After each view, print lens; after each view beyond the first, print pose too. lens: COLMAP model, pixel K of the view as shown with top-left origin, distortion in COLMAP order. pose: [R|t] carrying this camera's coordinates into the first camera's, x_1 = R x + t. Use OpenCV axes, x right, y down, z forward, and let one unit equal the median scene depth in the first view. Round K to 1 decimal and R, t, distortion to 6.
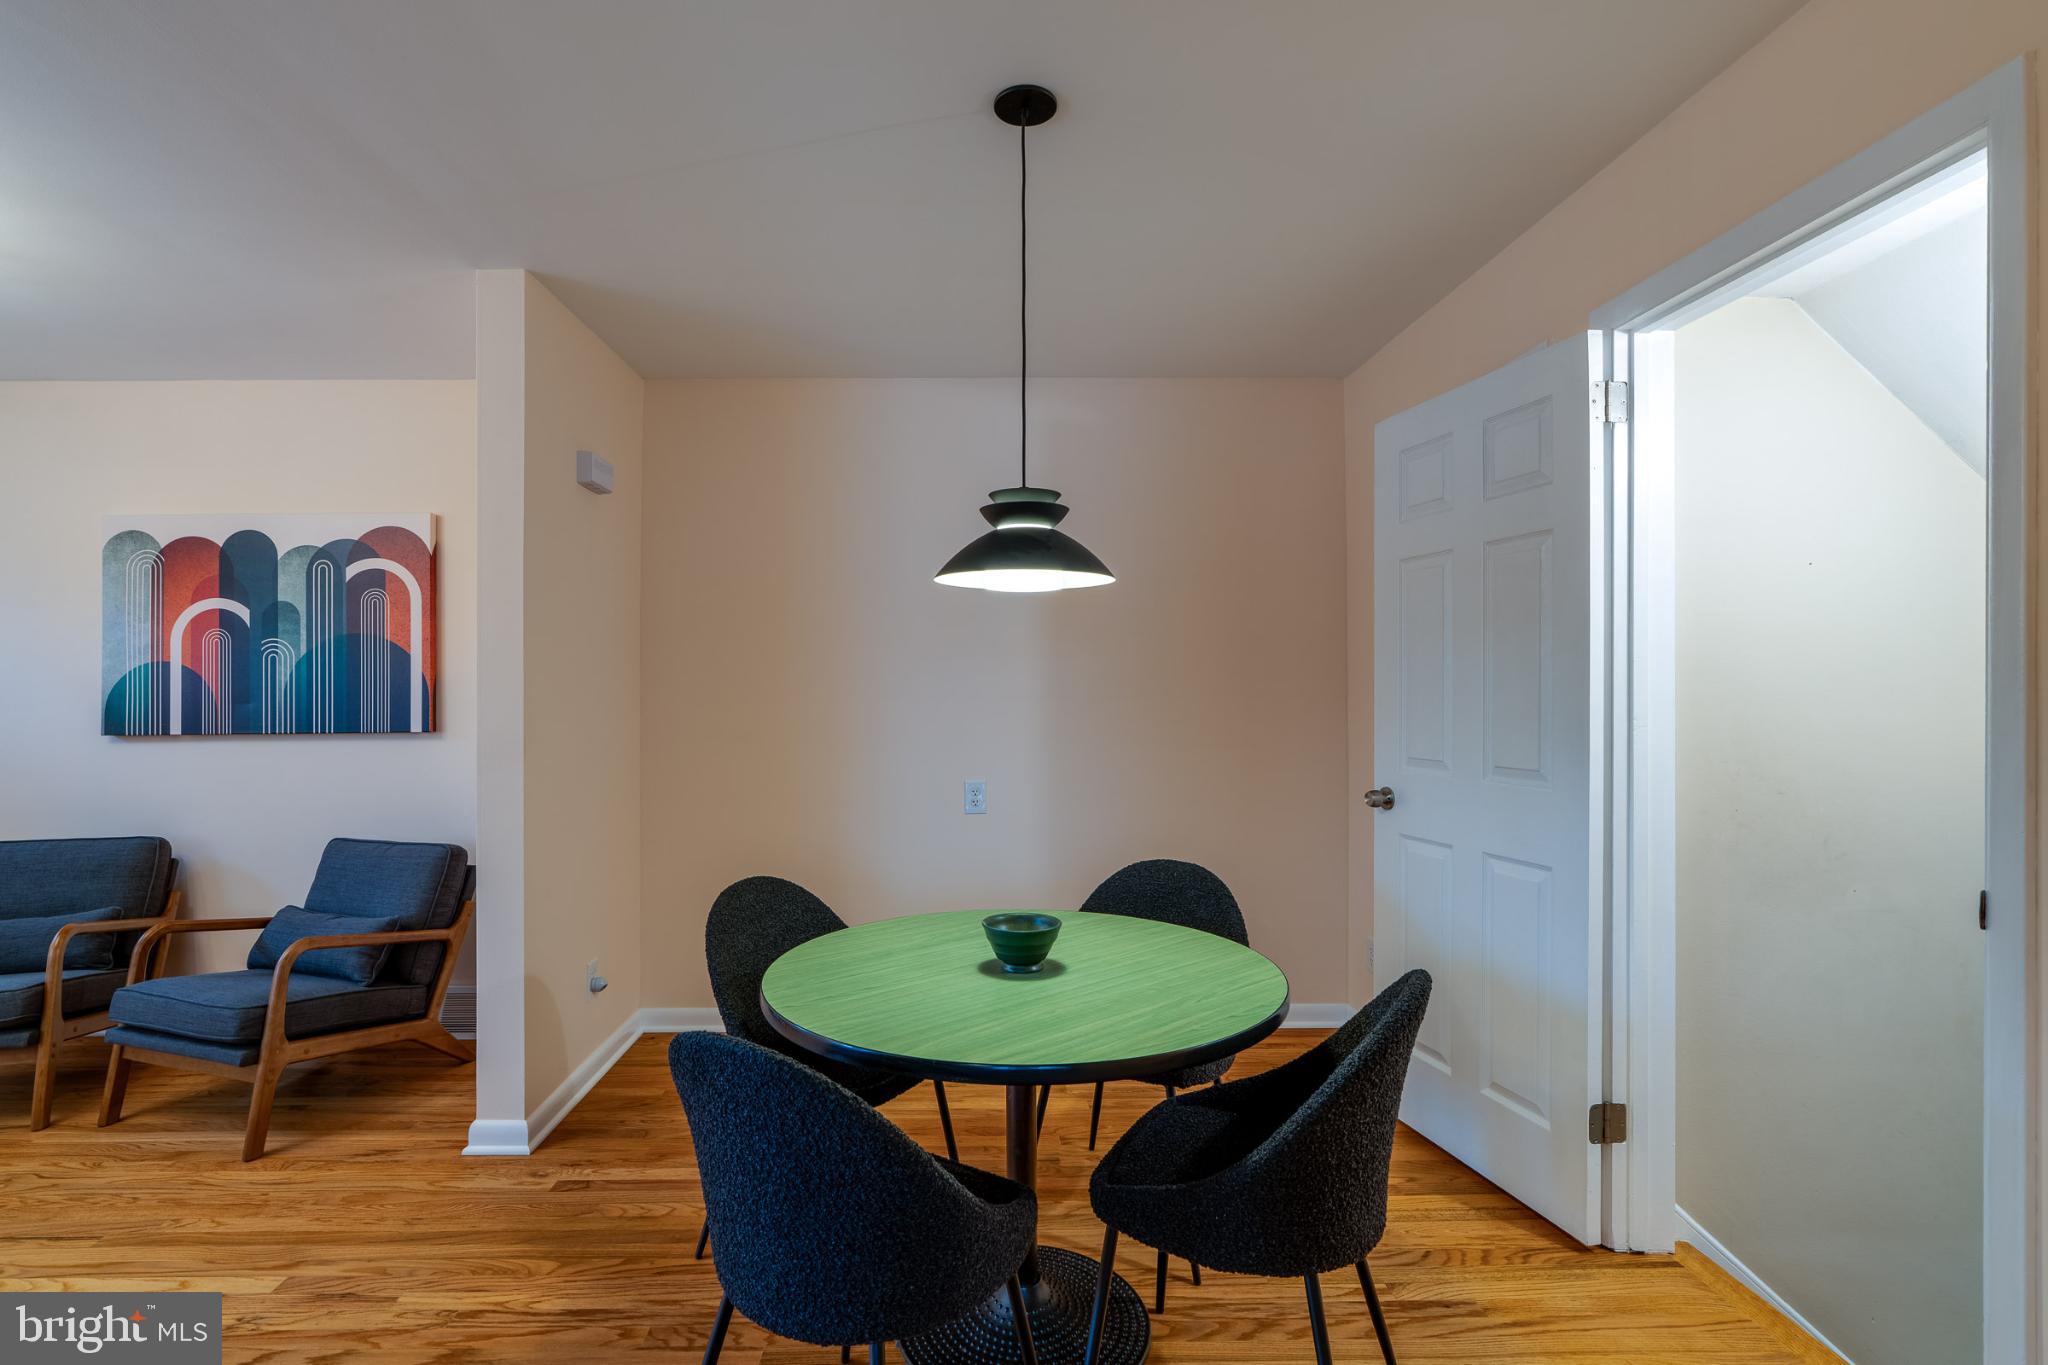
lens RADIAL K [[952.9, 0, 999.4], [0, 952.9, 689.5], [0, 0, 1]] dist [0.029320, 0.000041]
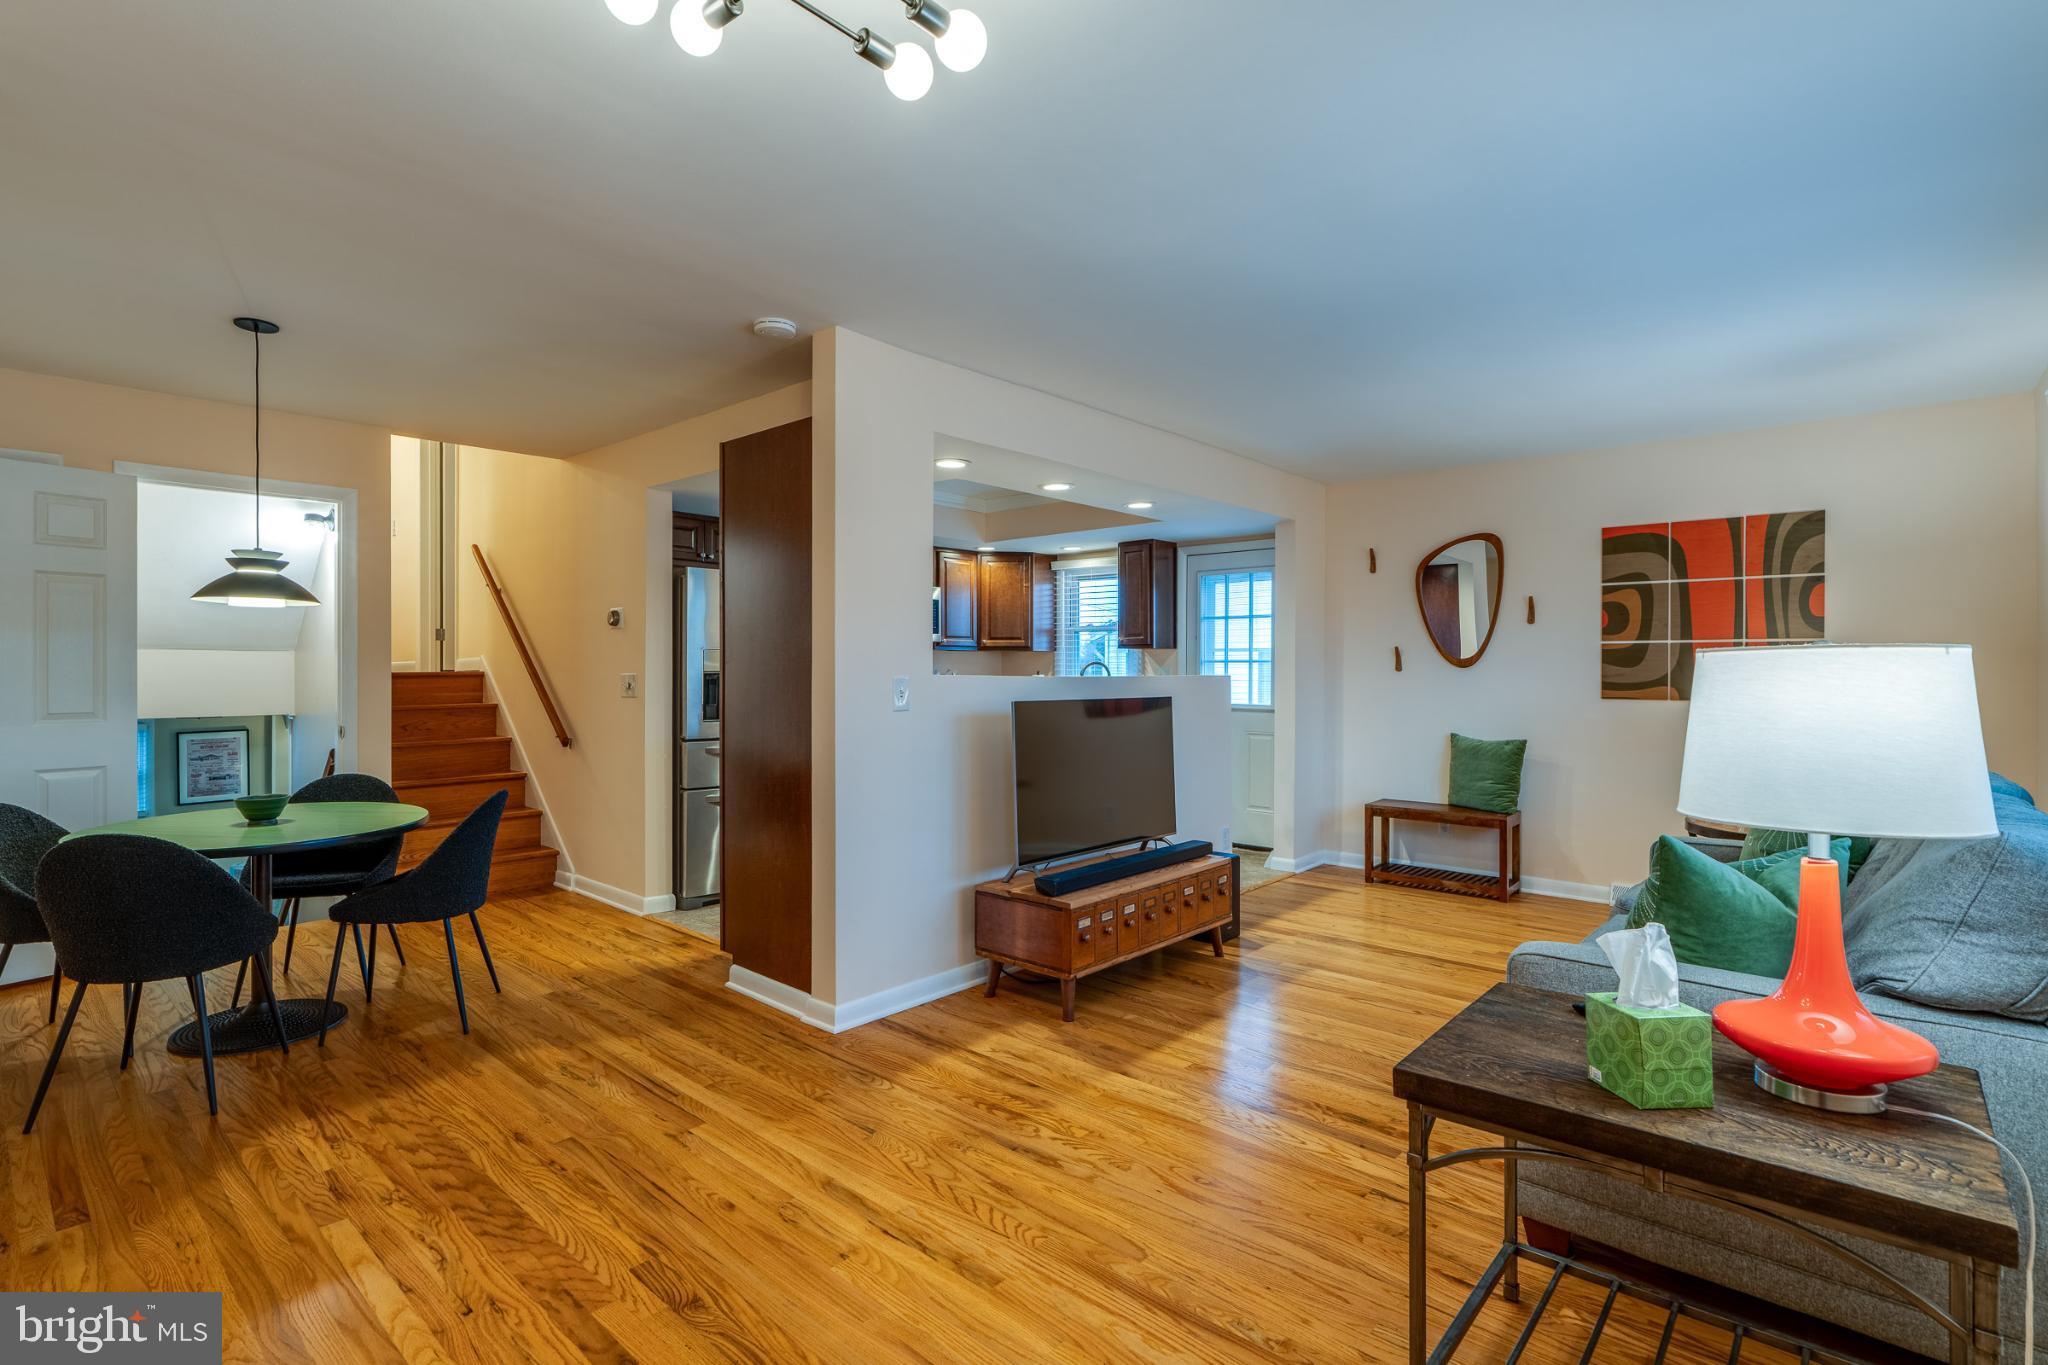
lens RADIAL K [[955.8, 0, 989.5], [0, 955.8, 665.0], [0, 0, 1]] dist [-0.002359, 0.000127]
pose [[-0.708337, 0.003489, 0.705866, -1.896192], [0.000834, 0.999991, -0.004106, 0.007462], [-0.705874, -0.002320, -0.708334, 1.135791]]
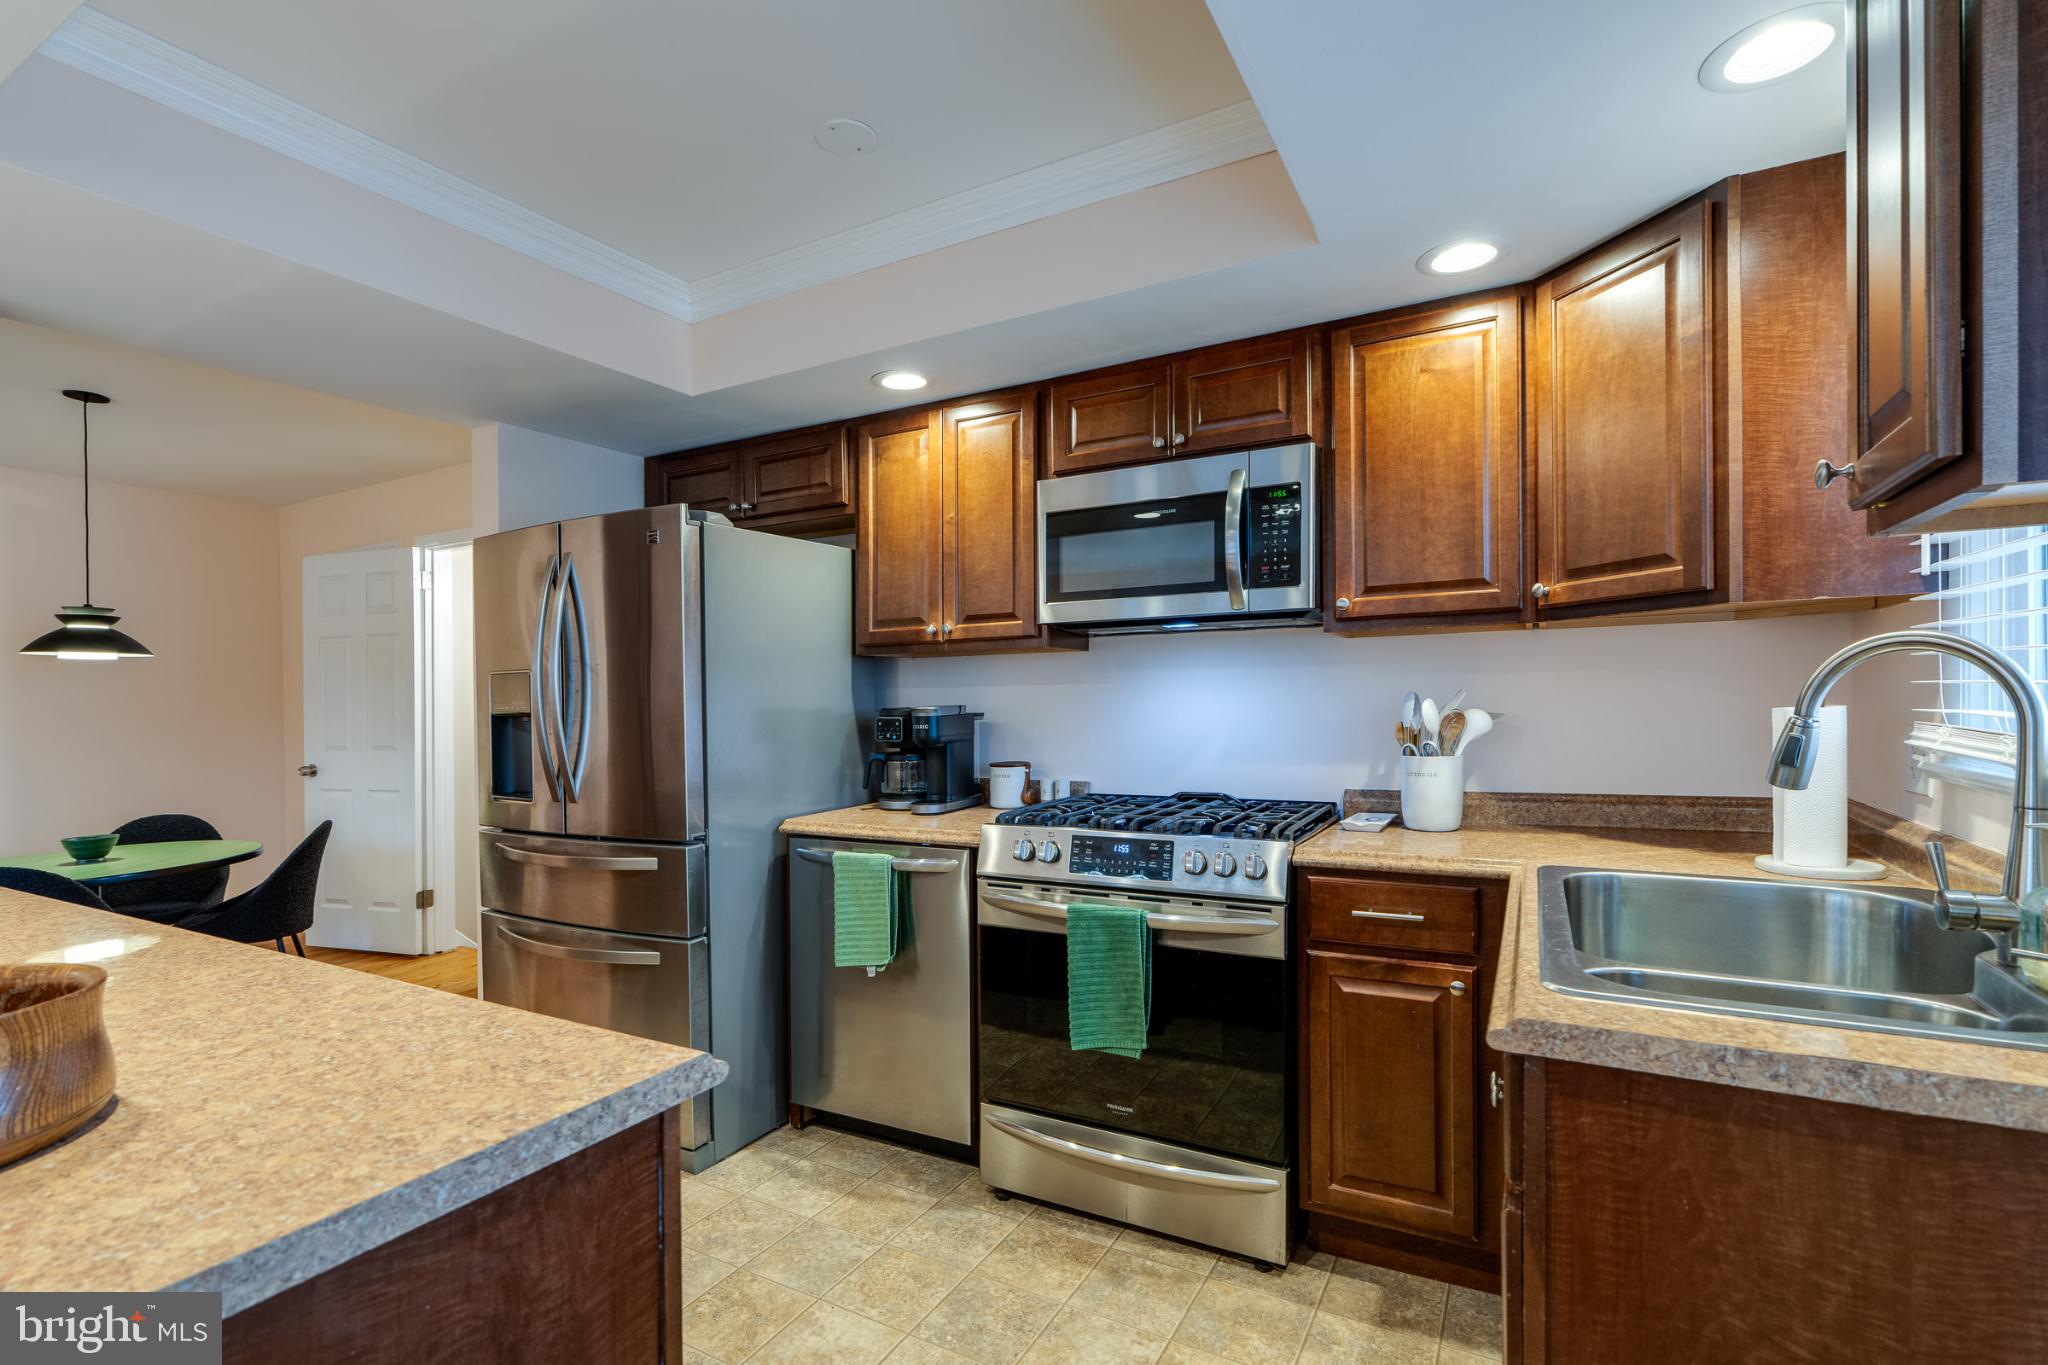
lens RADIAL K [[940.9, 0, 1017.1], [0, 940.9, 682.5], [0, 0, 1]] dist [-0.002652, 0.000064]
pose [[0.515961, 0.002687, 0.856608, -0.538837], [0.021434, 0.999641, -0.016046, 0.007905], [-0.856344, 0.026640, 0.515718, -1.329090]]
